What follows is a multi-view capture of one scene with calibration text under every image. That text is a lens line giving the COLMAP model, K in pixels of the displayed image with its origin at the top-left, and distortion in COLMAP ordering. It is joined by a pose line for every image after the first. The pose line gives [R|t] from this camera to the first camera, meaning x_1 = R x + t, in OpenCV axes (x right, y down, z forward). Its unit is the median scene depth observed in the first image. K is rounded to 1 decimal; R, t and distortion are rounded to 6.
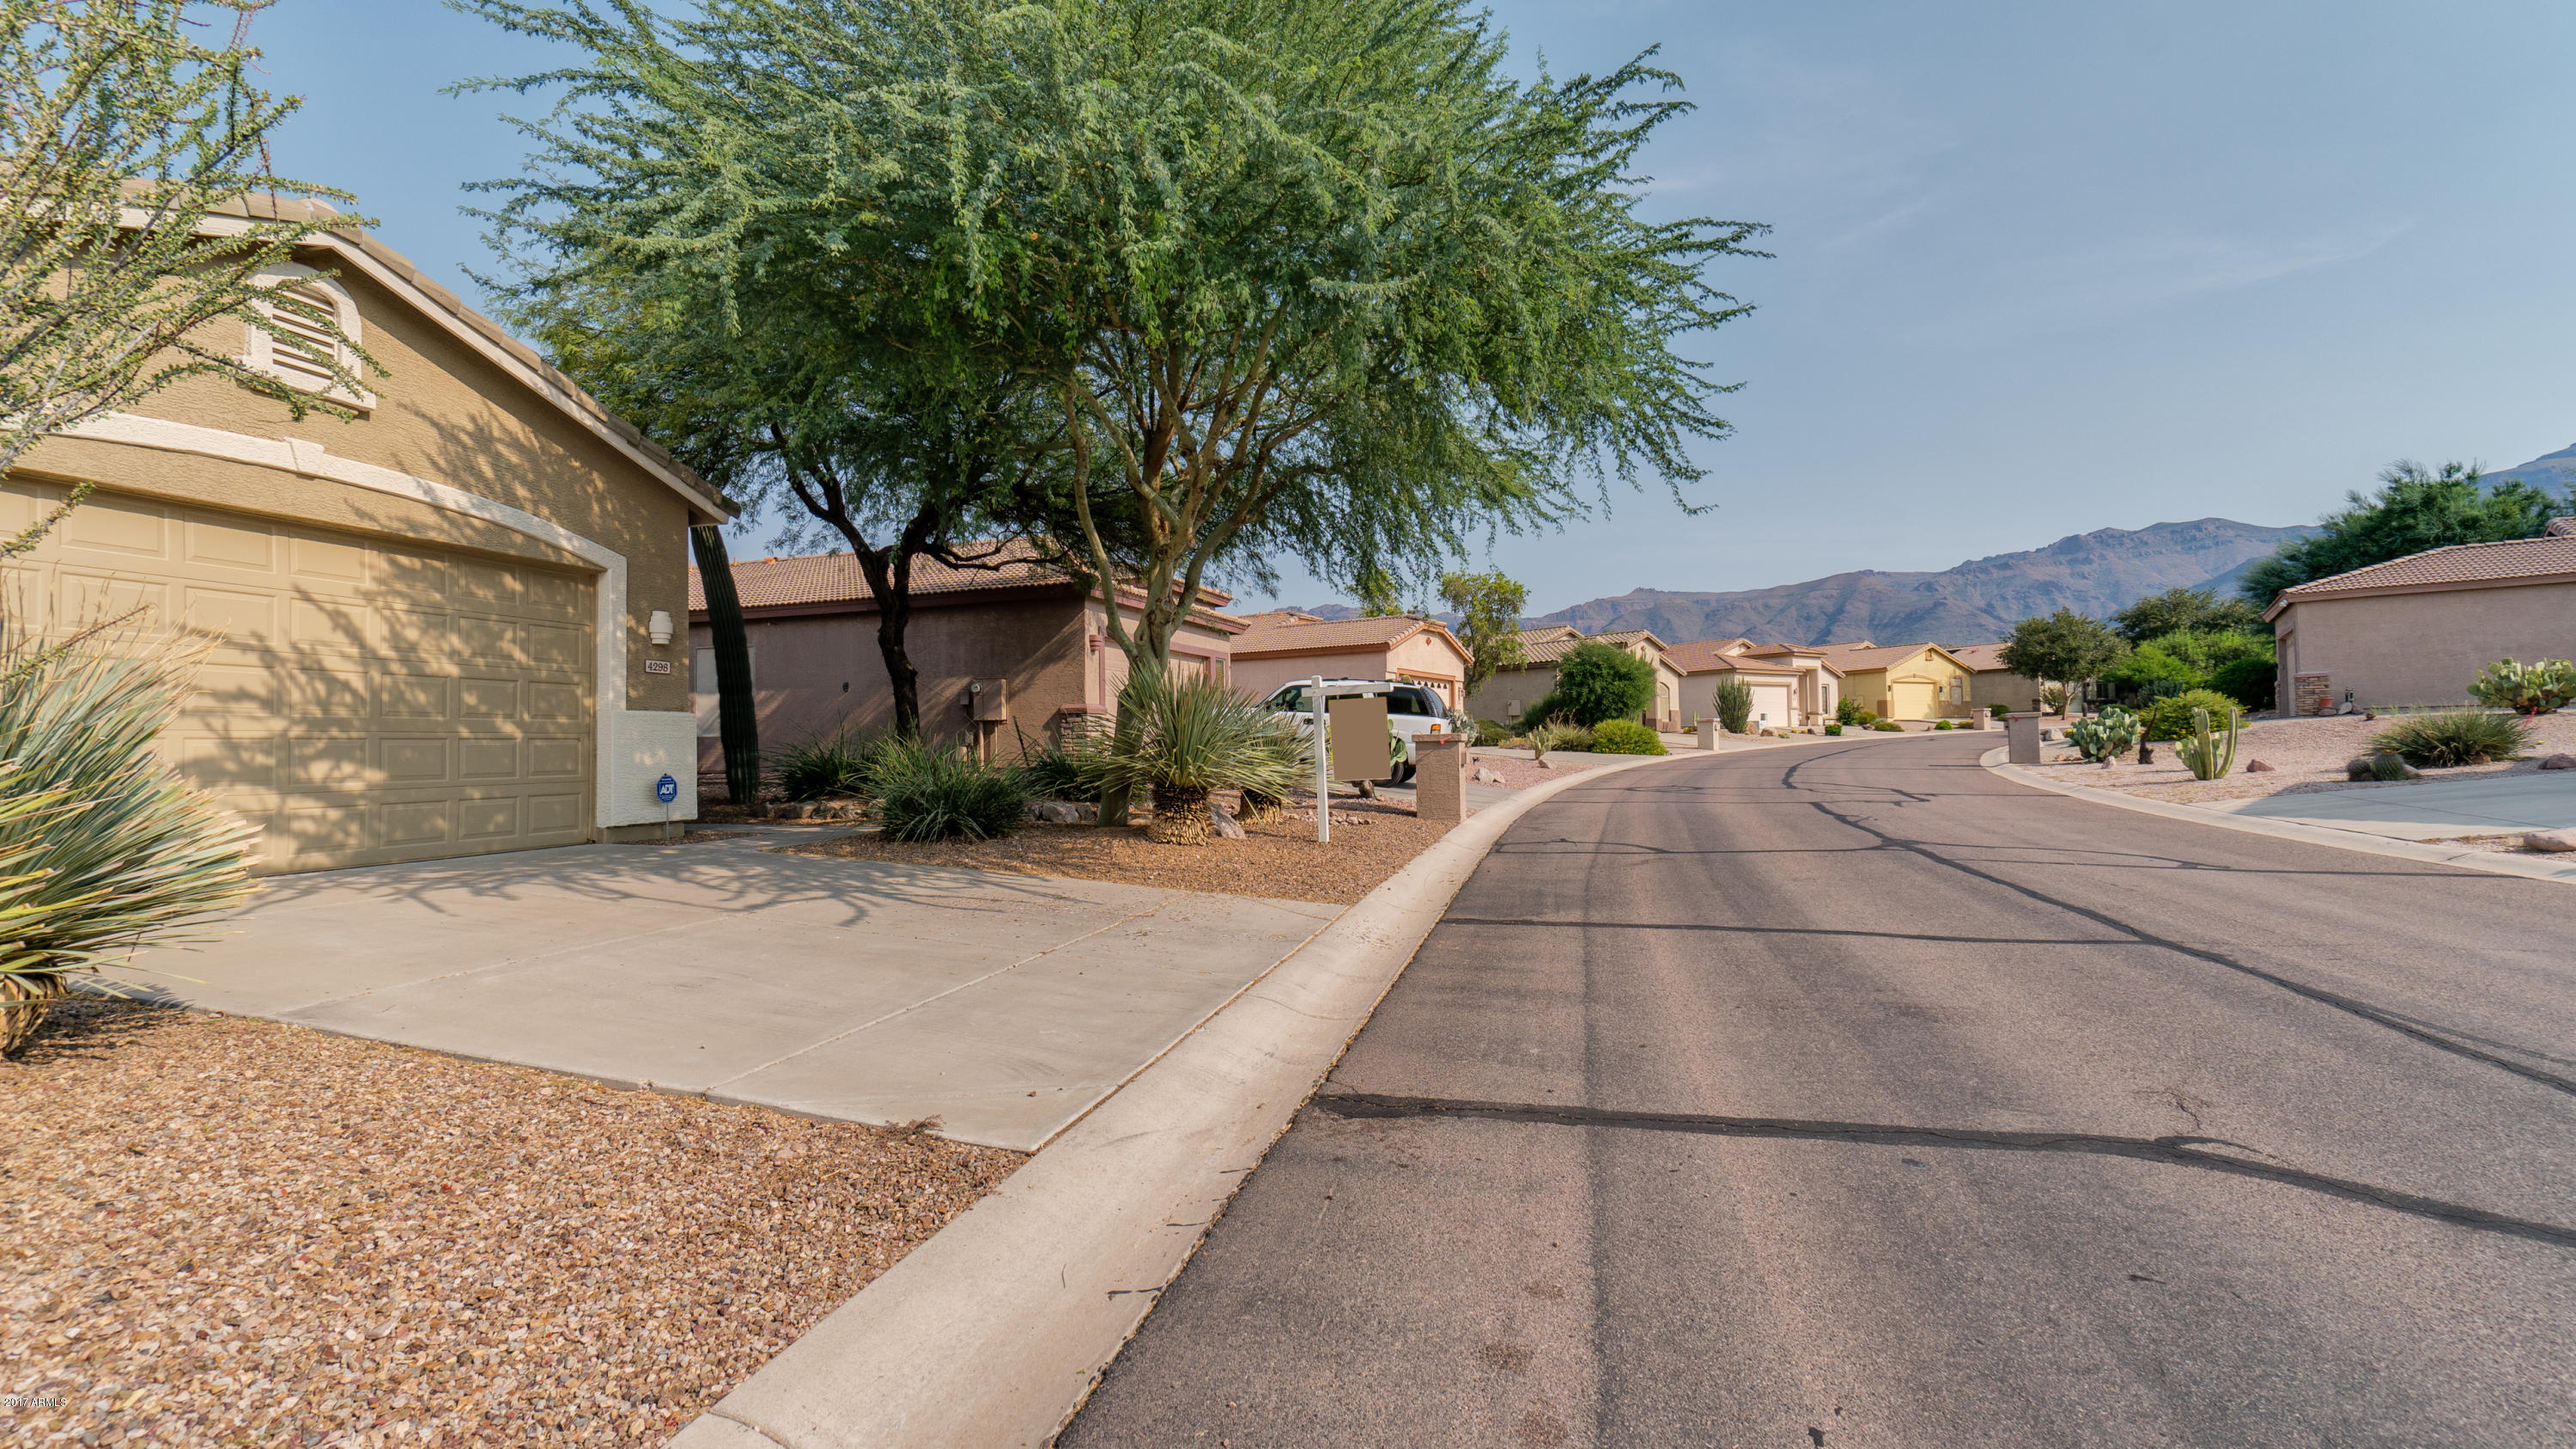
lens RADIAL K [[1103.6, 0, 1288.0], [0, 1103.6, 724.5], [0, 0, 1]] dist [-0.013256, 0.000066]
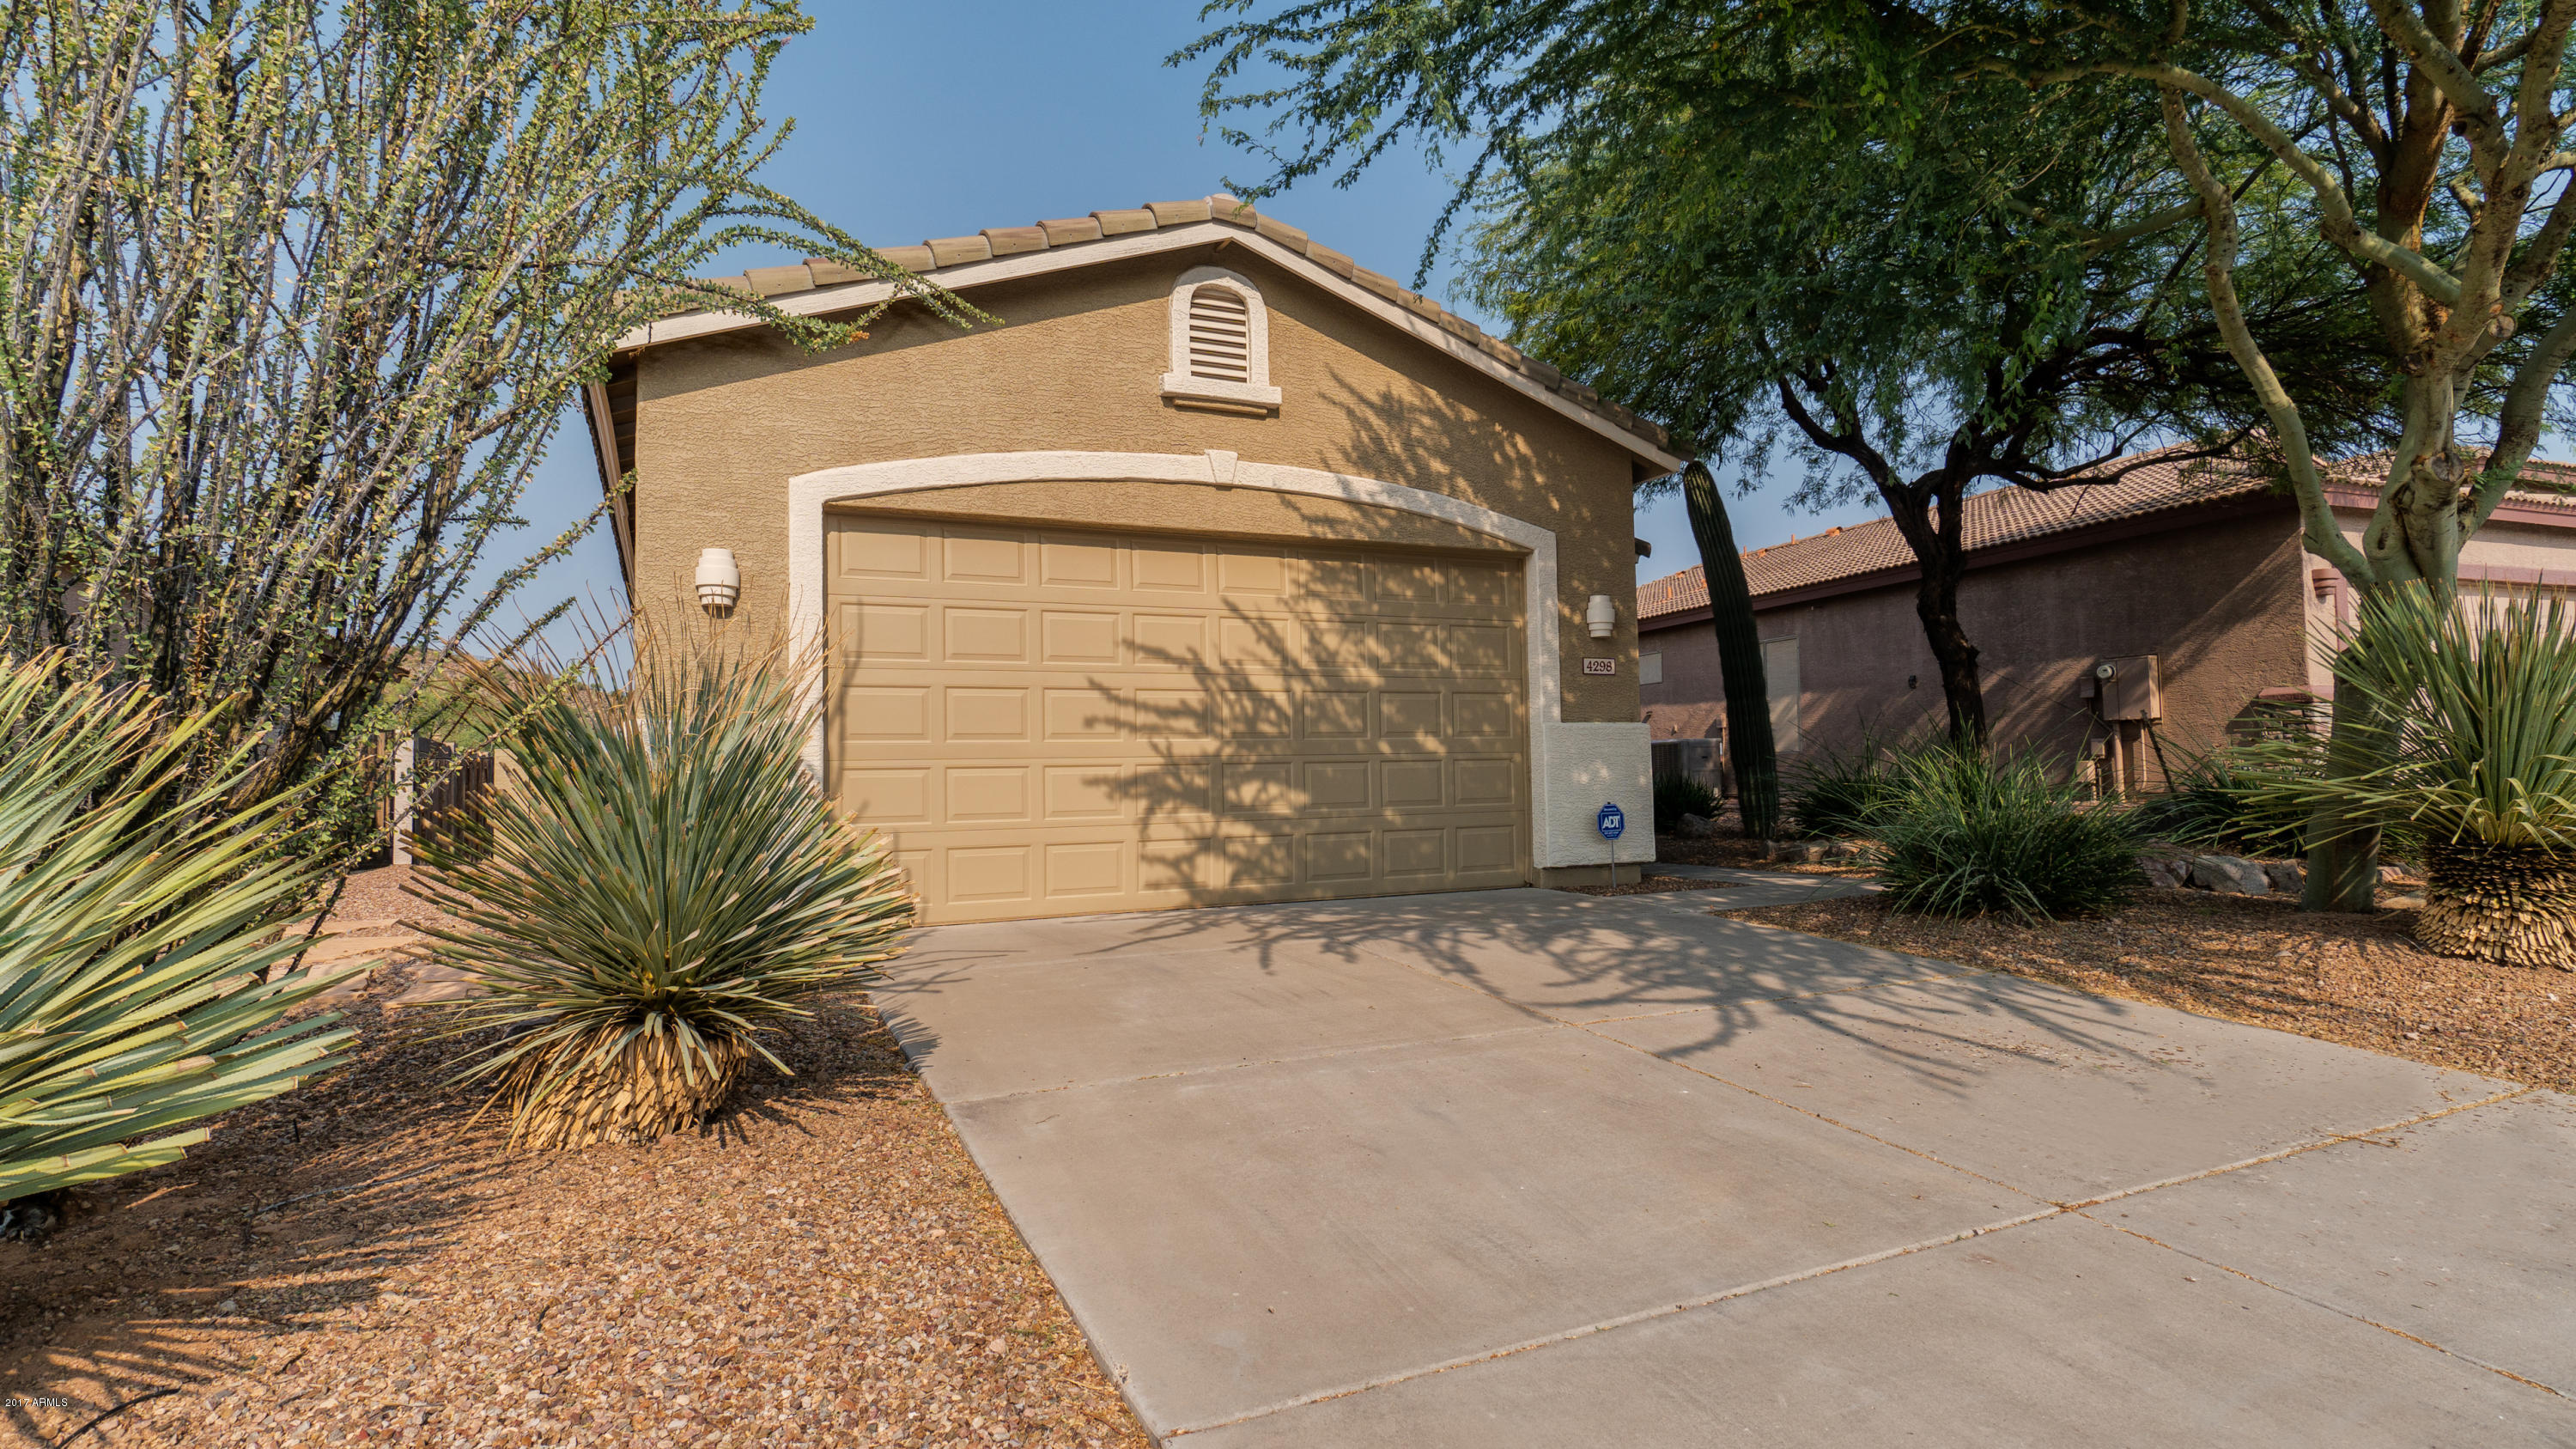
lens RADIAL K [[1279.6, 0, 1293.6], [0, 1279.6, 715.1], [0, 0, 1]] dist [0.027692, -0.021050]
pose [[0.640713, -0.029282, -0.767222, -0.000370], [0.021182, 0.999566, -0.020460, -0.001151], [0.767488, -0.003142, 0.641055, 0.274170]]
